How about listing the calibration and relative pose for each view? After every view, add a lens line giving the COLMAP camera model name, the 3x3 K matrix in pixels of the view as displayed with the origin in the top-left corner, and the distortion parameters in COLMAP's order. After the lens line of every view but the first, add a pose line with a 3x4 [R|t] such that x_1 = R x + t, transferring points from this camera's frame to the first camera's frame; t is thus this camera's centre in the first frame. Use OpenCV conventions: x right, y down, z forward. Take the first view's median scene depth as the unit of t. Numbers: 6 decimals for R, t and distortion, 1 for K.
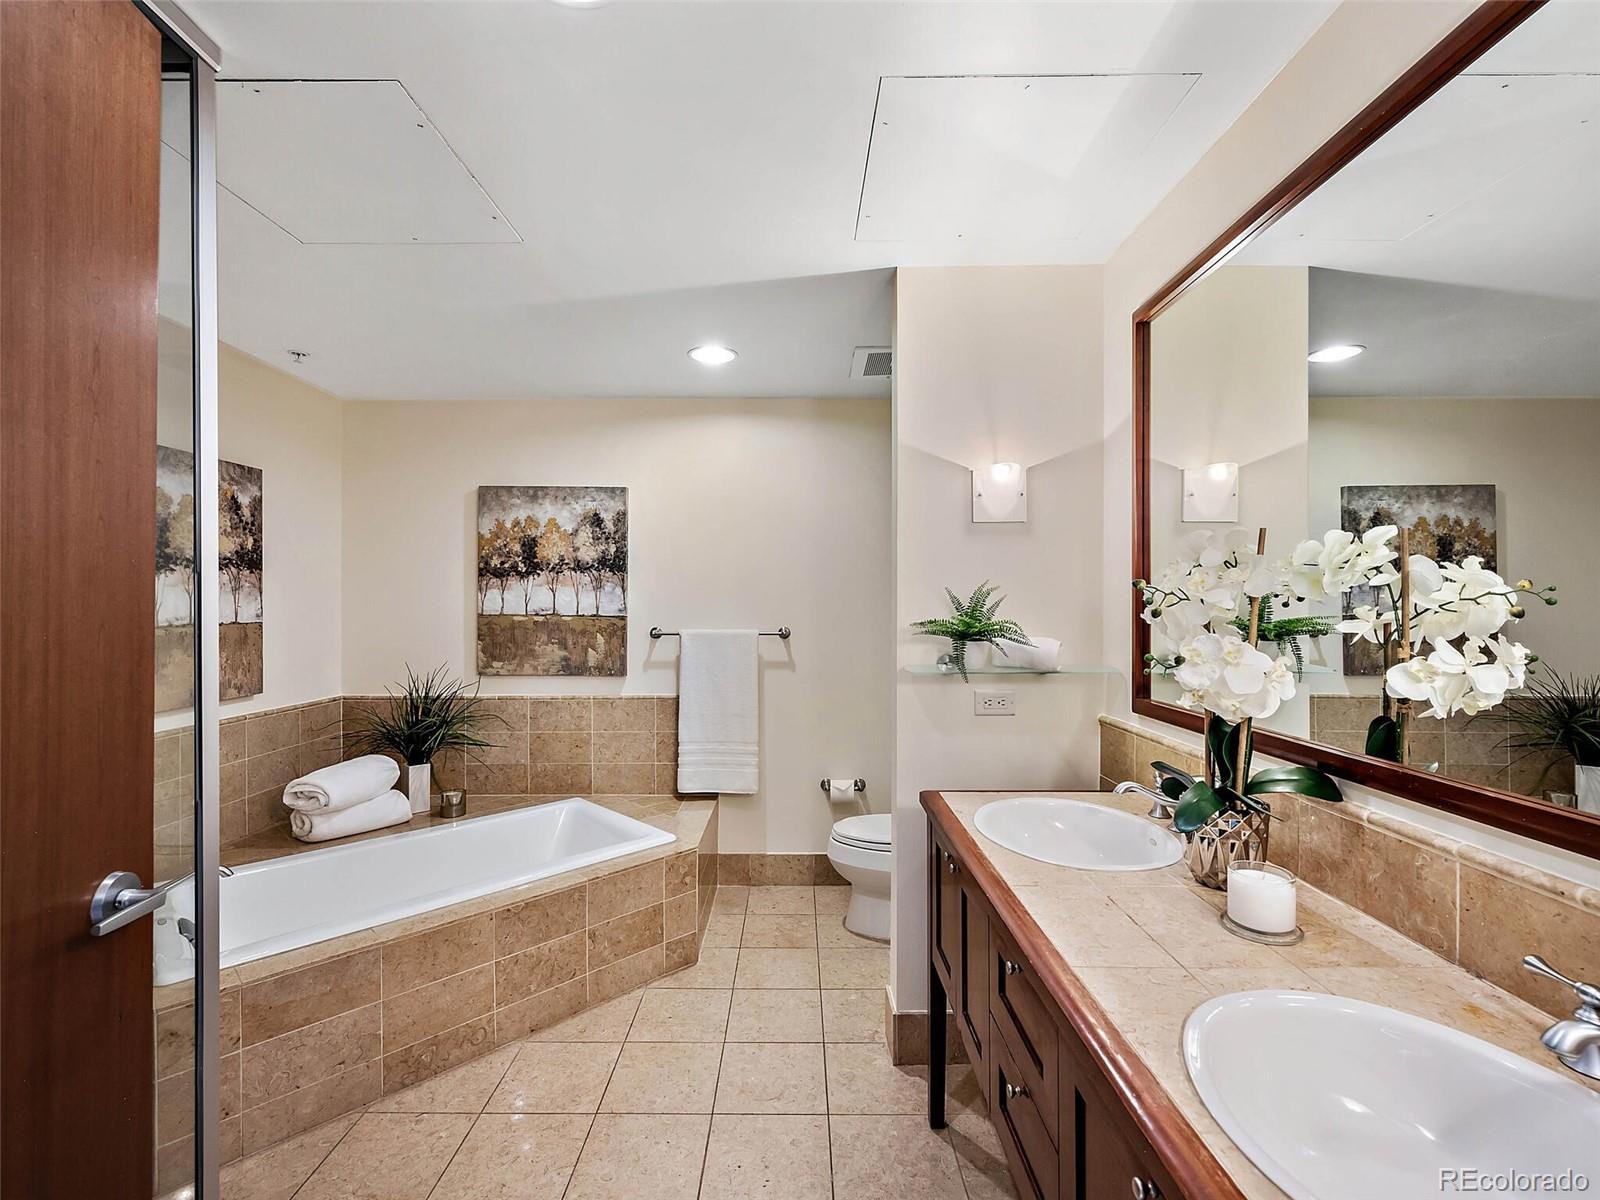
lens RADIAL K [[708.9, 0, 795.4], [0, 708.9, 600.1], [0, 0, 1]] dist [-0.001374, -0.000148]
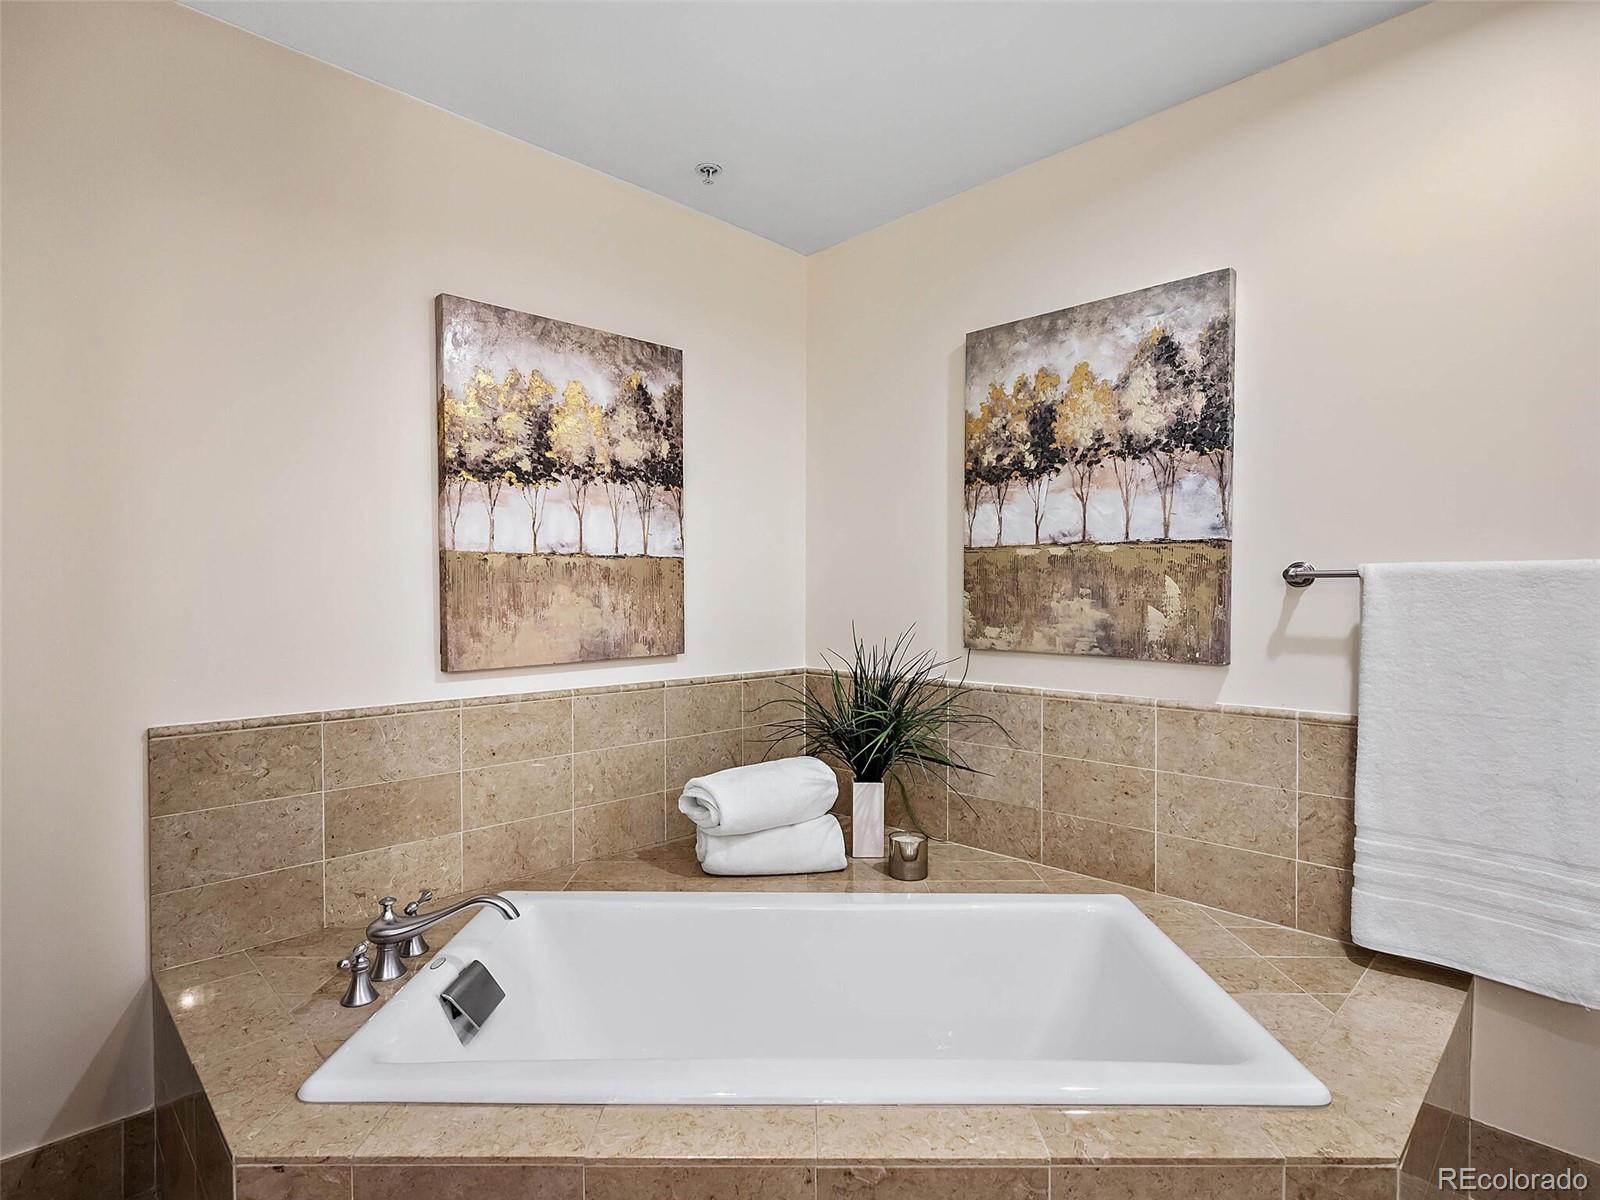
lens RADIAL K [[827.7, 0, 798.2], [0, 827.7, 604.1], [0, 0, 1]] dist [-0.001423, 0.000700]
pose [[0.705976, 0.009530, -0.708172, -0.048663], [0.005495, 0.999806, 0.018933, 0.054035], [0.708215, -0.017258, 0.705786, 0.402811]]
